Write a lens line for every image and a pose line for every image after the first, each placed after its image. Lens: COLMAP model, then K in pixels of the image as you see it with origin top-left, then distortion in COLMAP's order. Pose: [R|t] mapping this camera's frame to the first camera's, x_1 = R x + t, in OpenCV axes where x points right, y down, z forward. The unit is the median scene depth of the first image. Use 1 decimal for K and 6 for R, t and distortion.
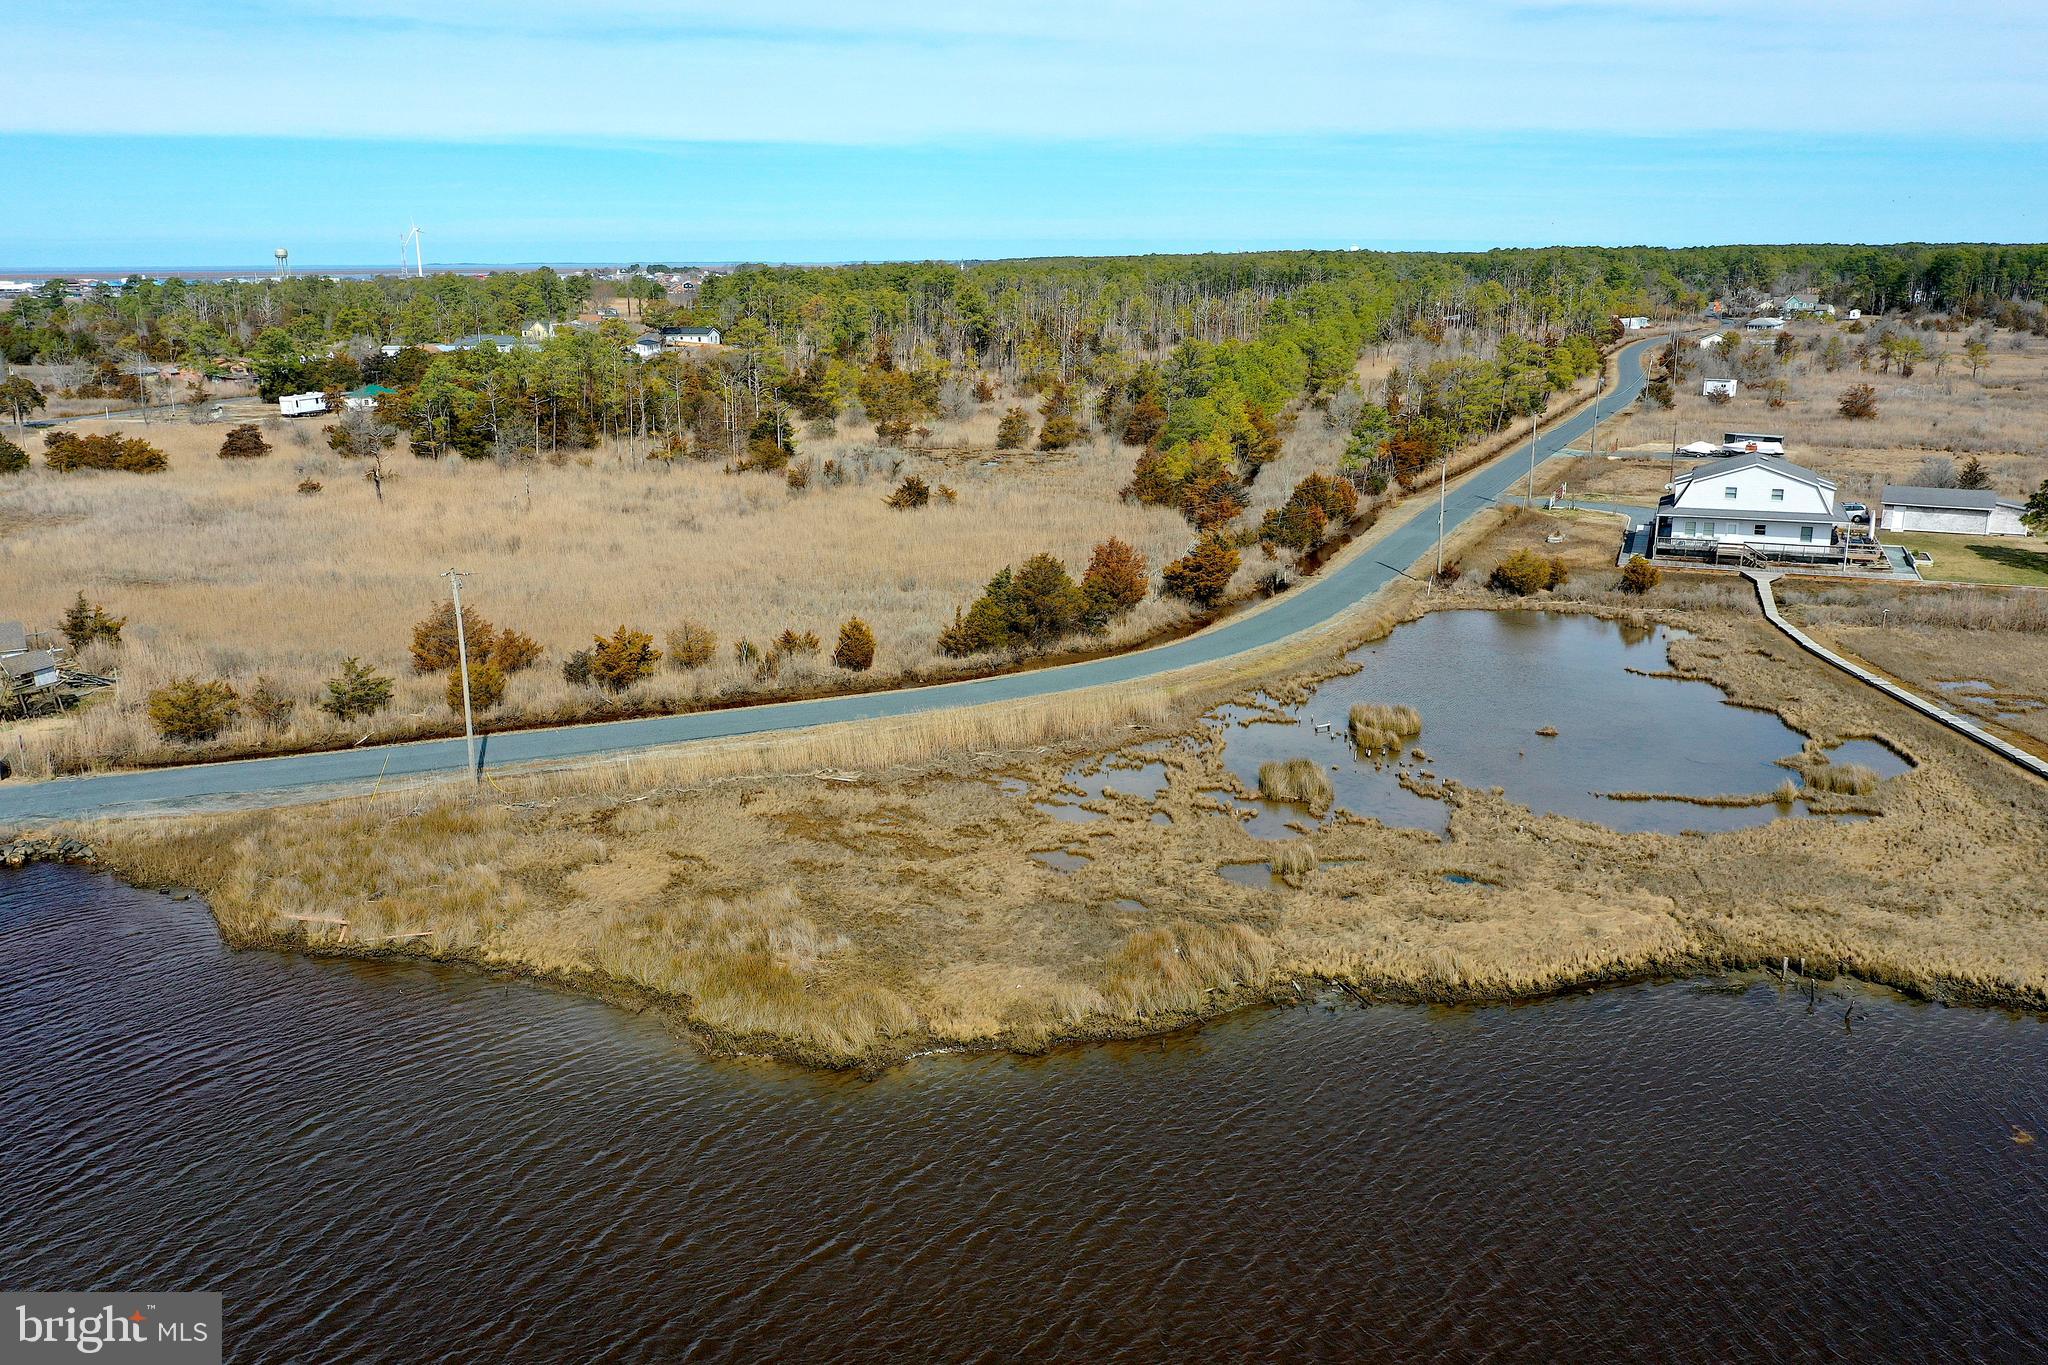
lens RADIAL K [[1624.0, 0, 1025.2], [0, 1624.0, 734.6], [0, 0, 1]] dist [0.007417, -0.003774]
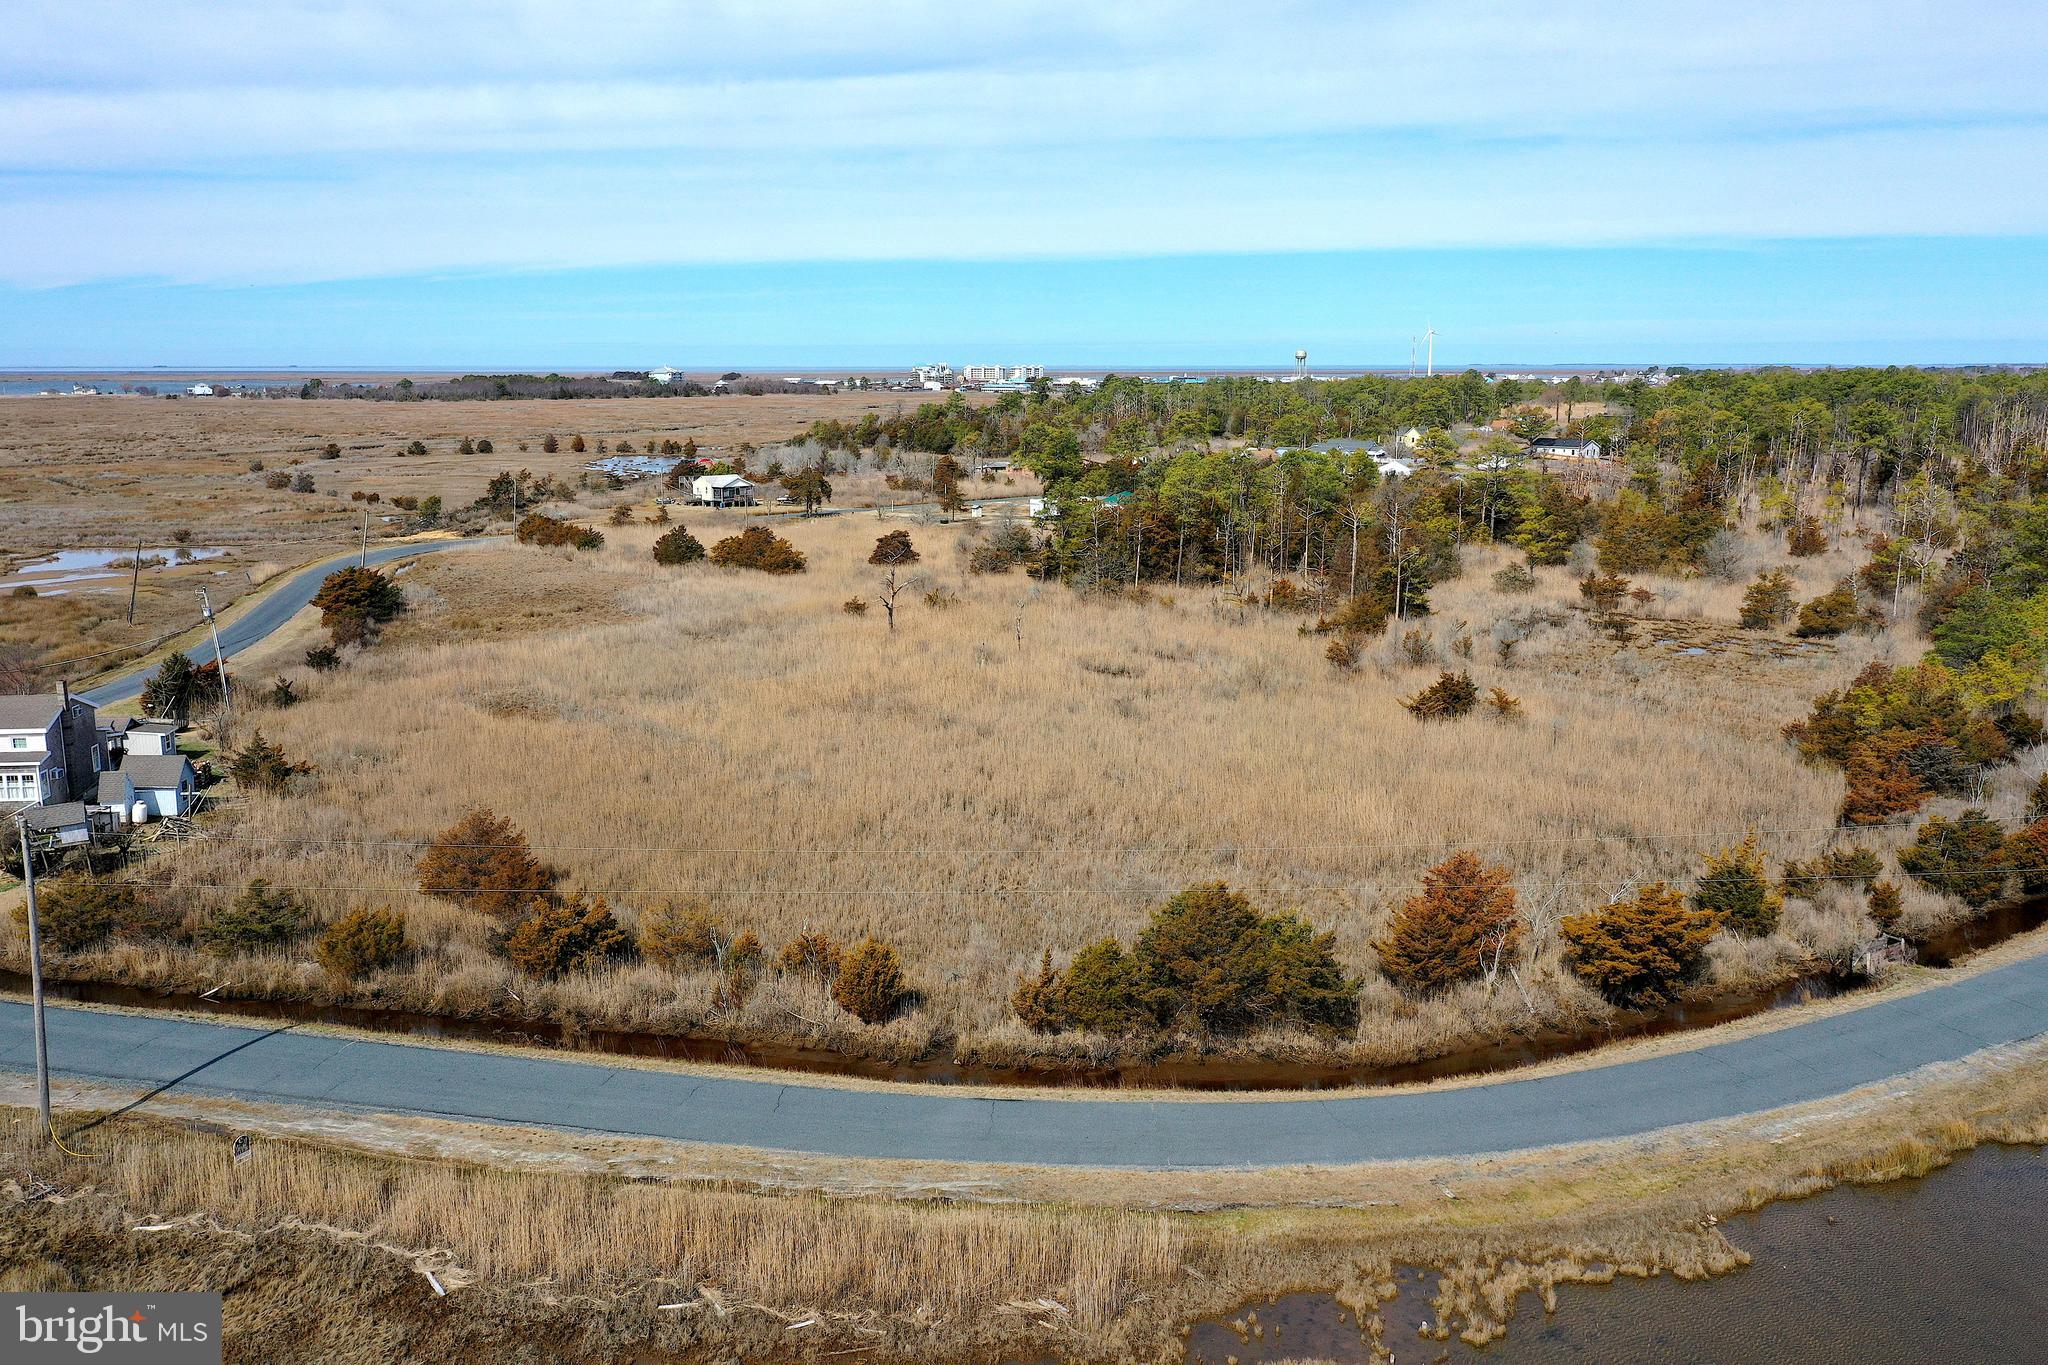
lens RADIAL K [[1624.0, 0, 1031.6], [0, 1624.0, 652.0], [0, 0, 1]] dist [0.007417, -0.003774]
pose [[0.817795, 0.107374, -0.565405, 0.218017], [-0.166605, 0.984544, -0.054005, -0.118454], [0.550867, 0.138364, 0.823044, 0.371585]]
